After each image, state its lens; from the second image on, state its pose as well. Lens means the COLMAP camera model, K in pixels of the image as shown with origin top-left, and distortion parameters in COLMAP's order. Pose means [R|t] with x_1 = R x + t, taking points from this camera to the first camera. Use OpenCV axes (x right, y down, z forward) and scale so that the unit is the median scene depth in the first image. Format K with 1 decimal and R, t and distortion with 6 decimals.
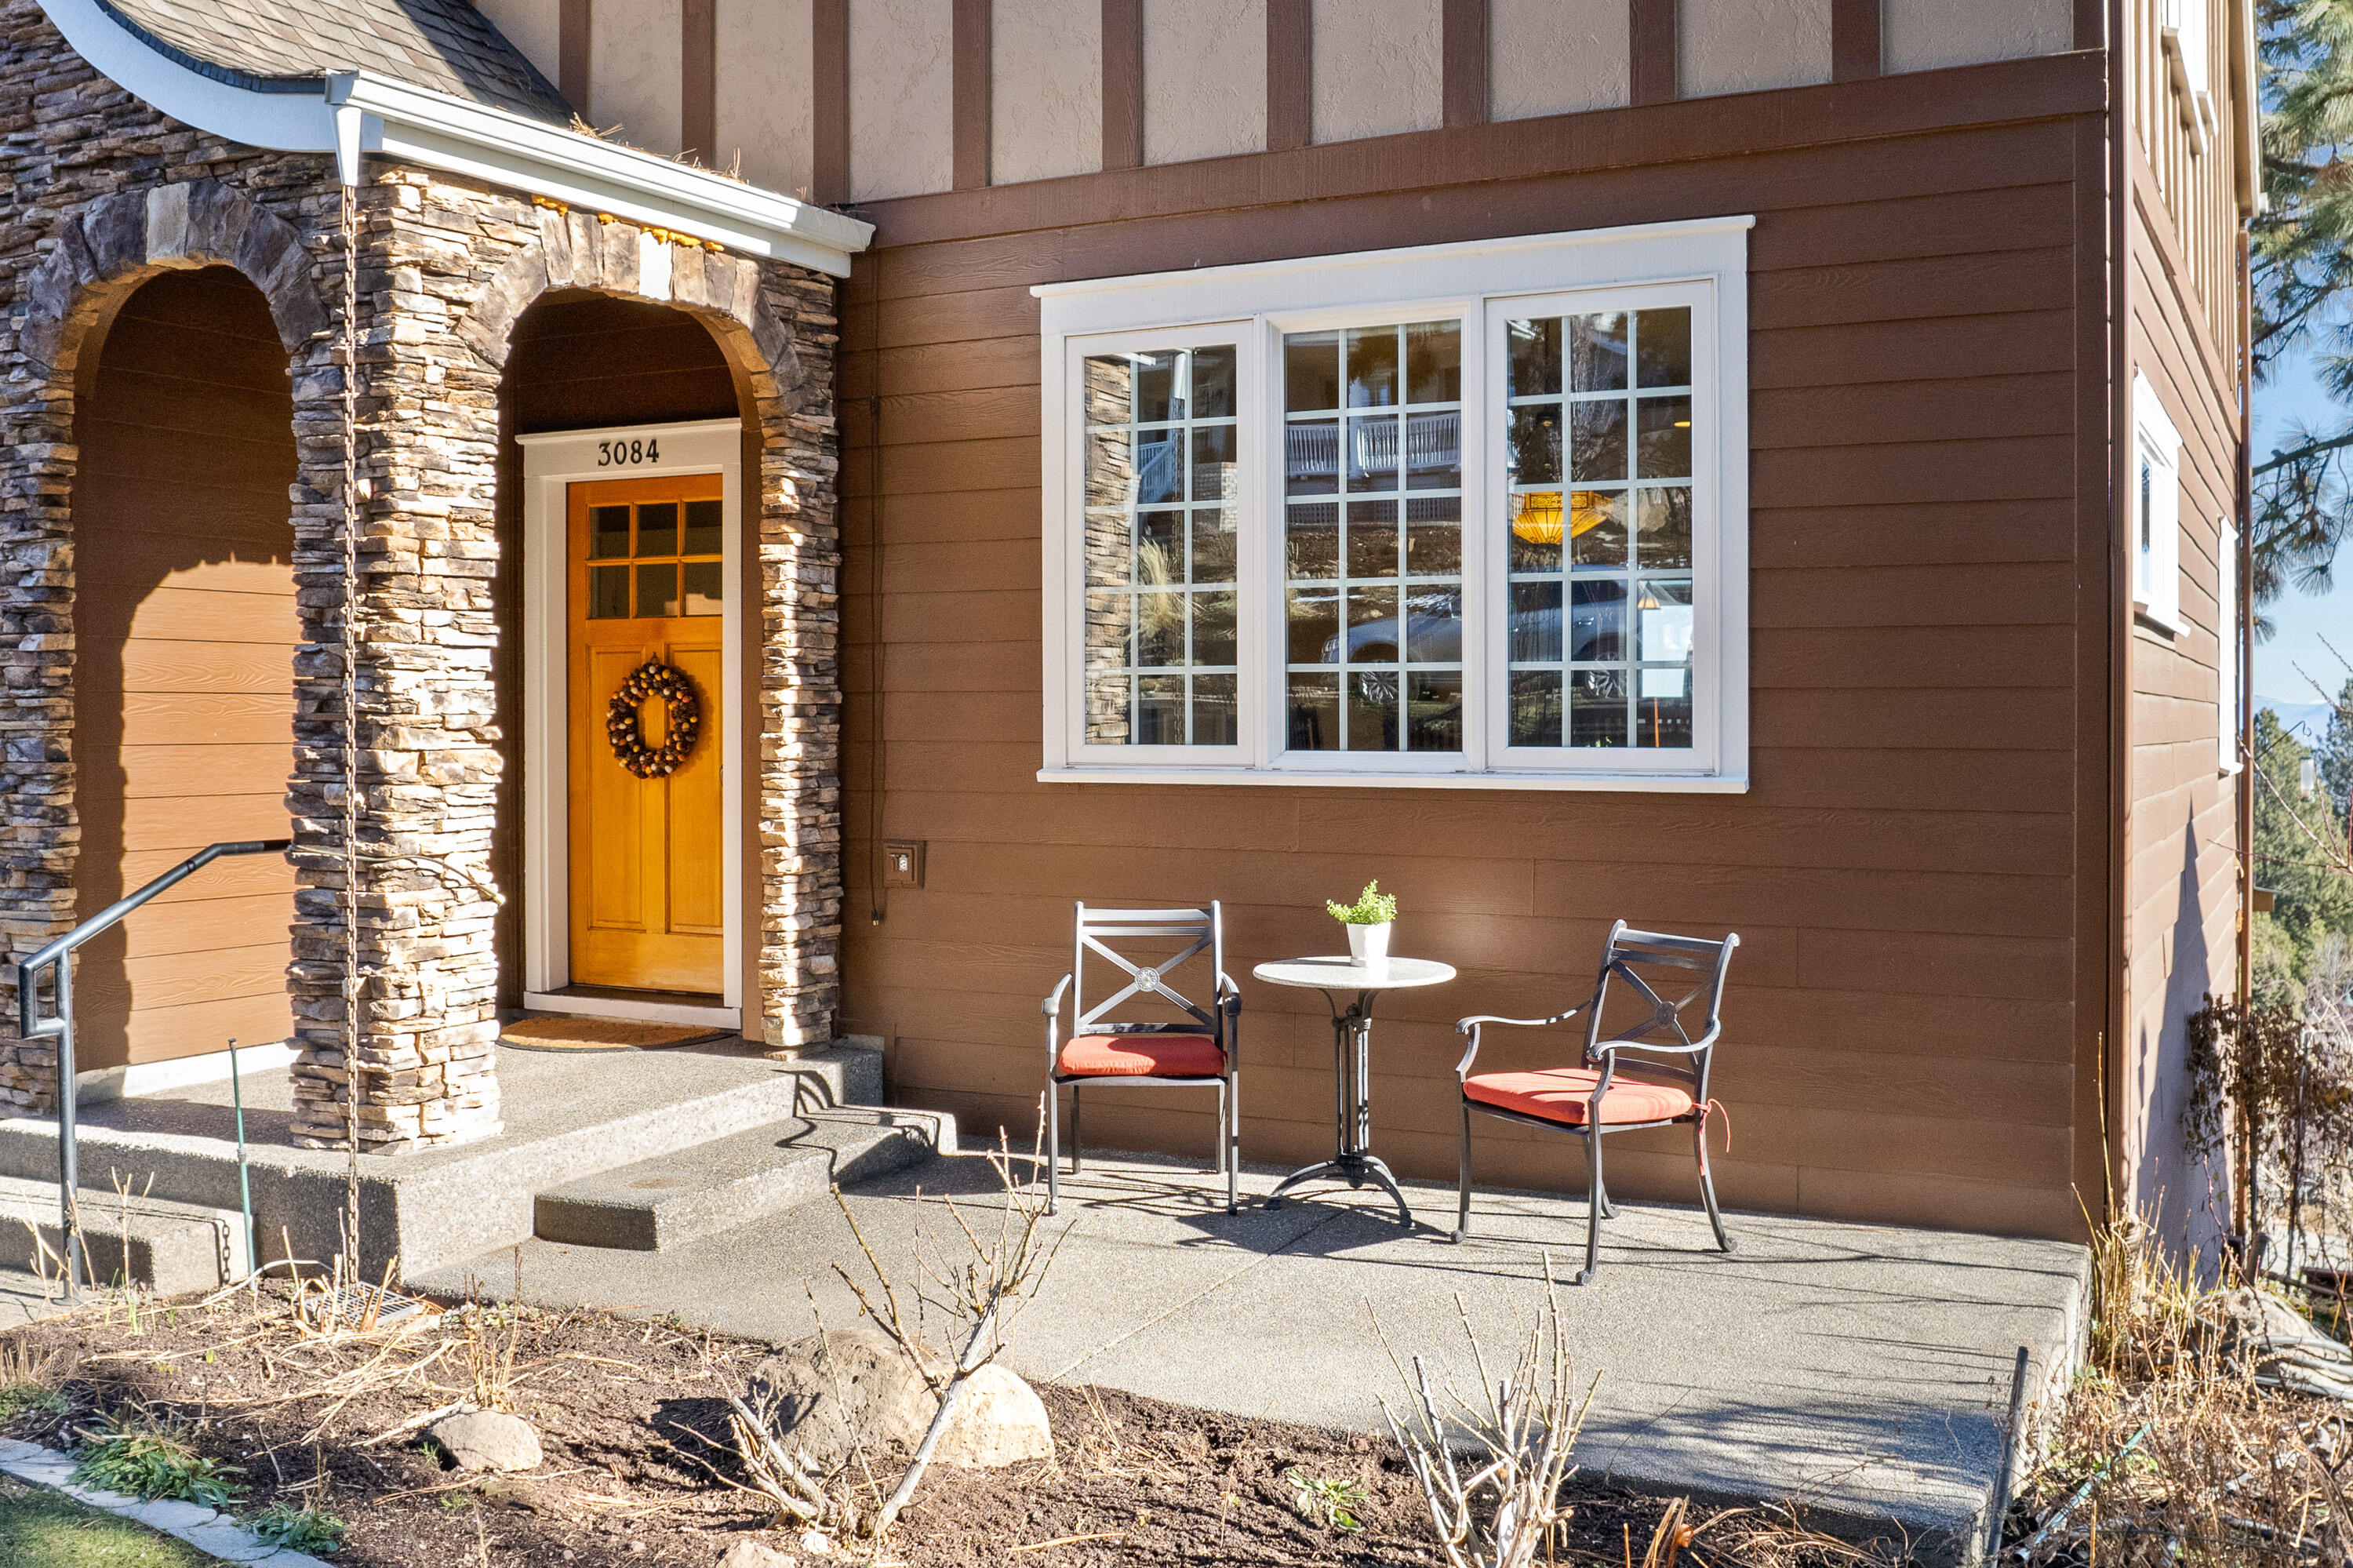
lens RADIAL K [[2301.6, 0, 1128.3], [0, 2301.6, 776.6], [0, 0, 1]] dist [-0.046480, -0.019104]
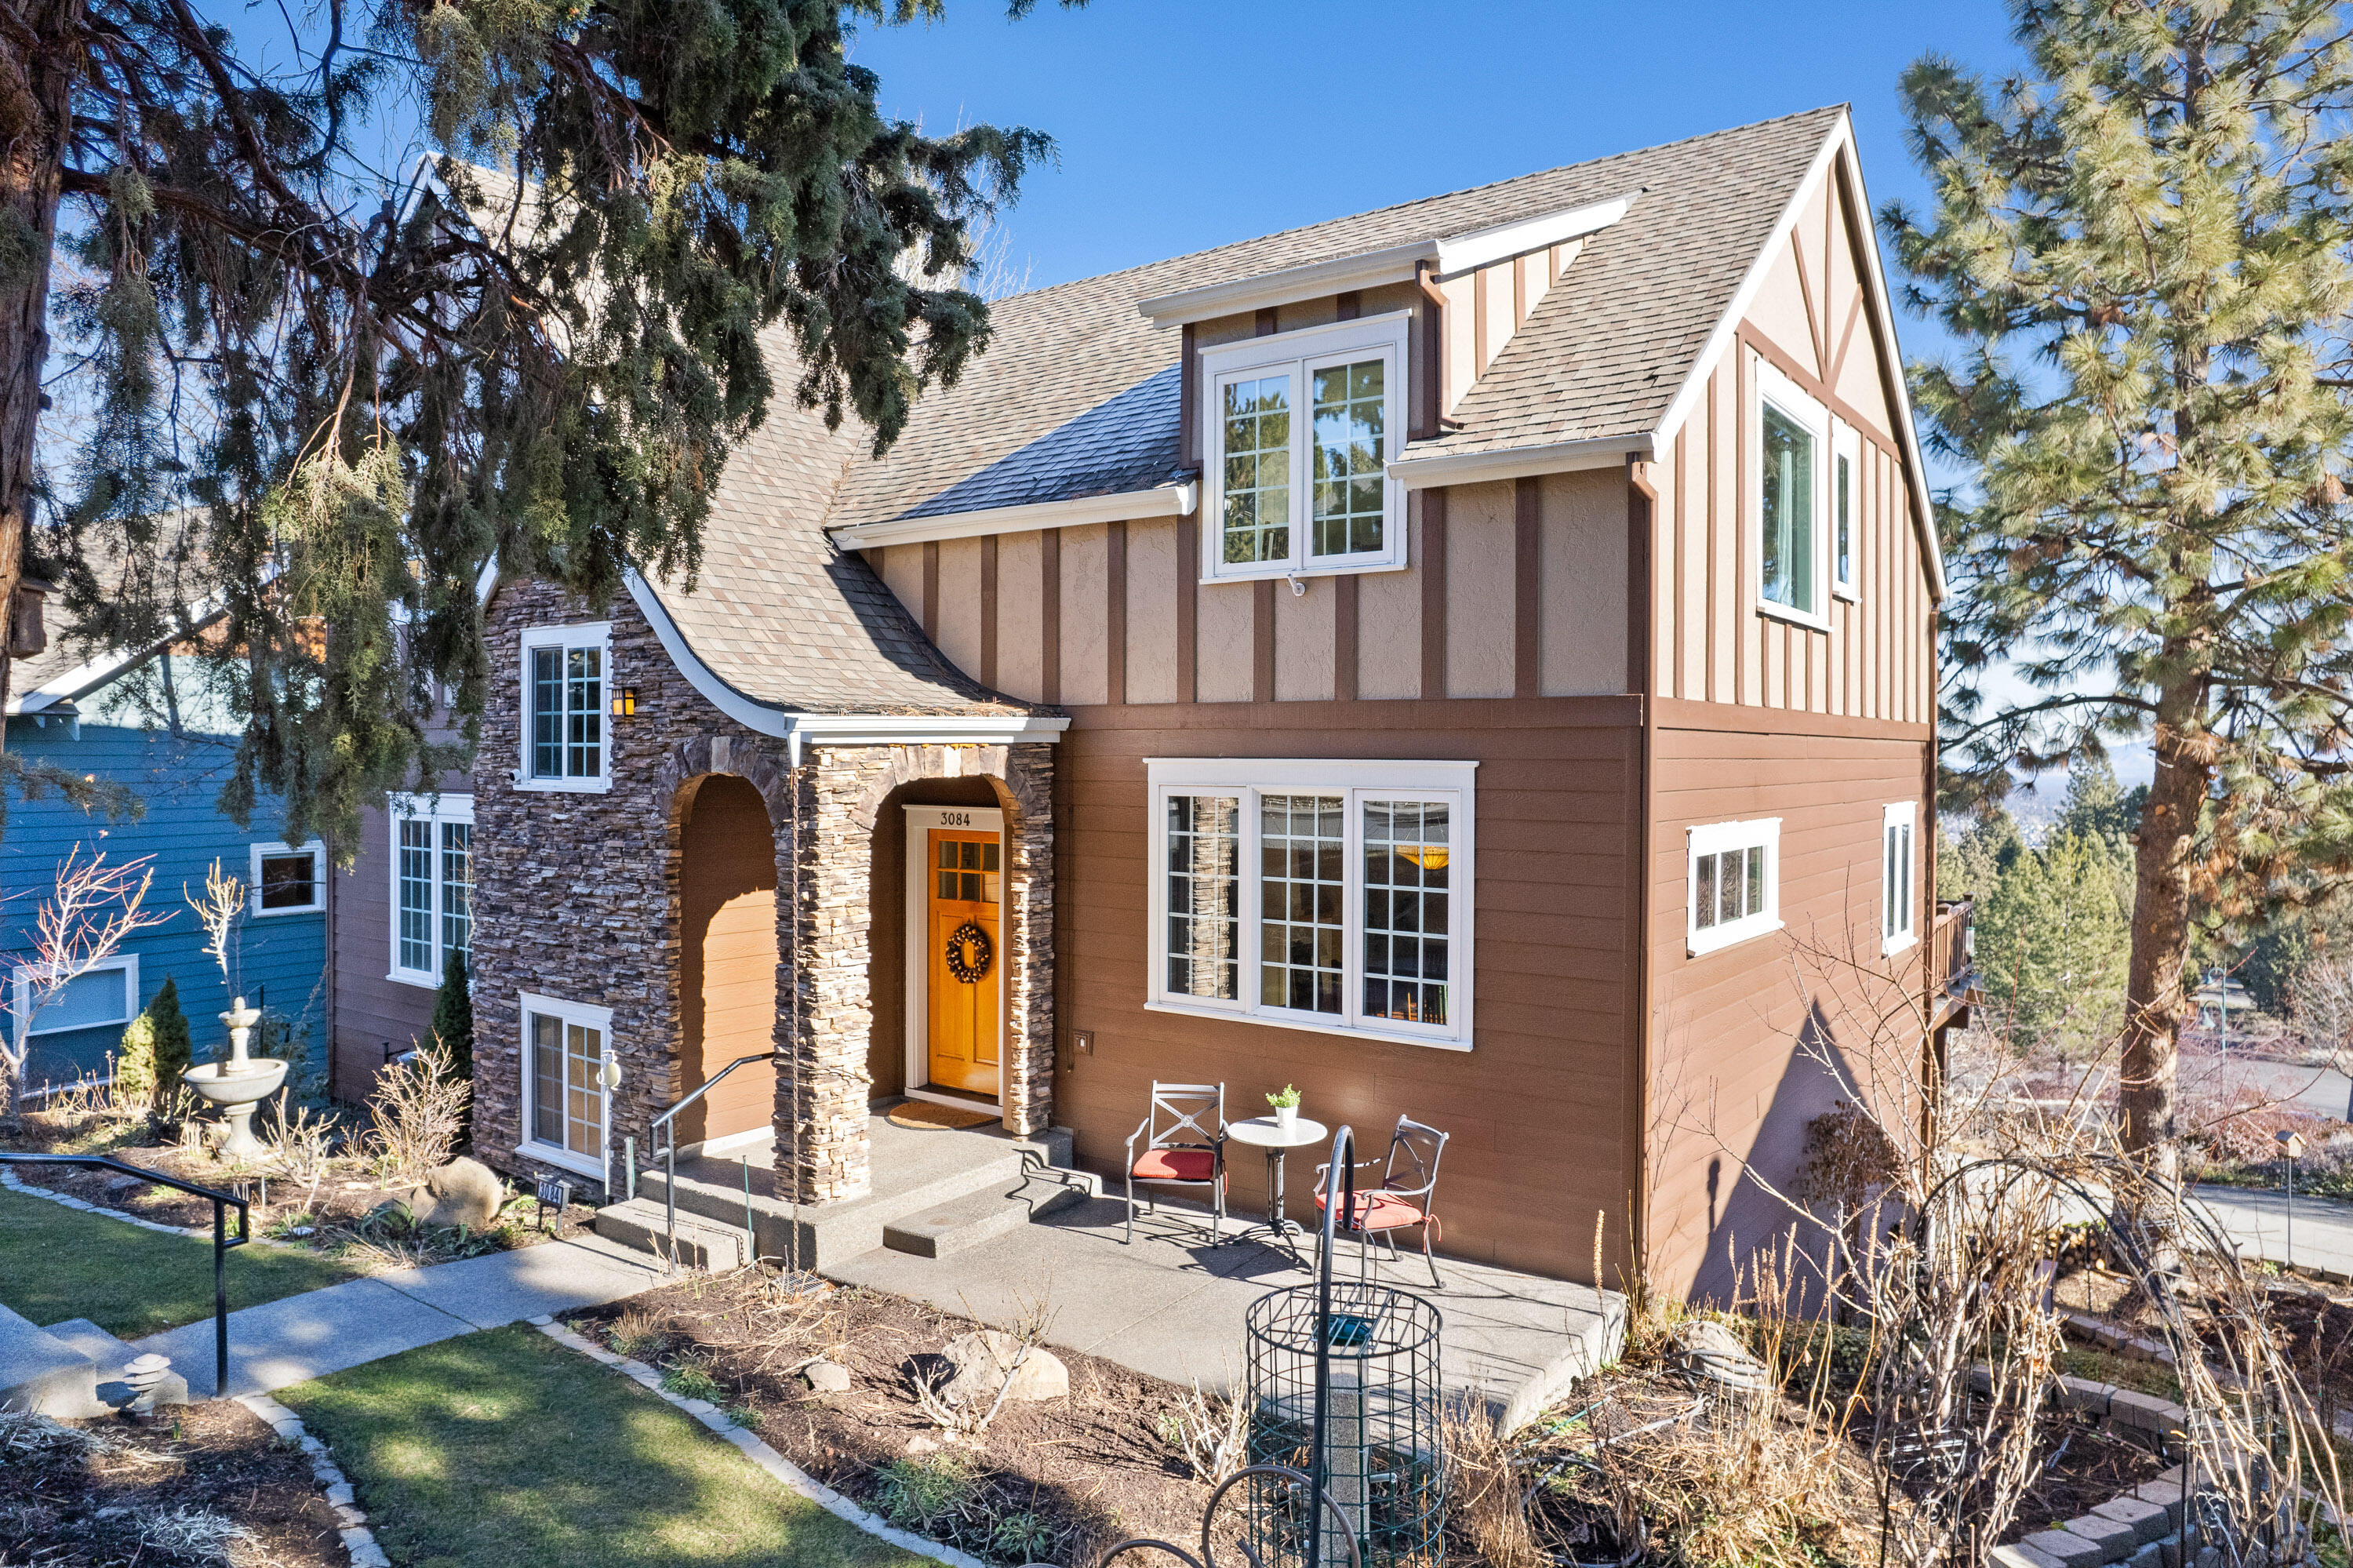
lens RADIAL K [[1516.4, 0, 1185.7], [0, 1516.4, 780.1], [0, 0, 1]] dist [-0.078036, 0.077671]
pose [[0.990485, 0.006295, -0.137477, 0.196036], [-0.006882, 0.999969, -0.003791, -0.214882], [0.137448, 0.004701, 0.990498, -0.323692]]
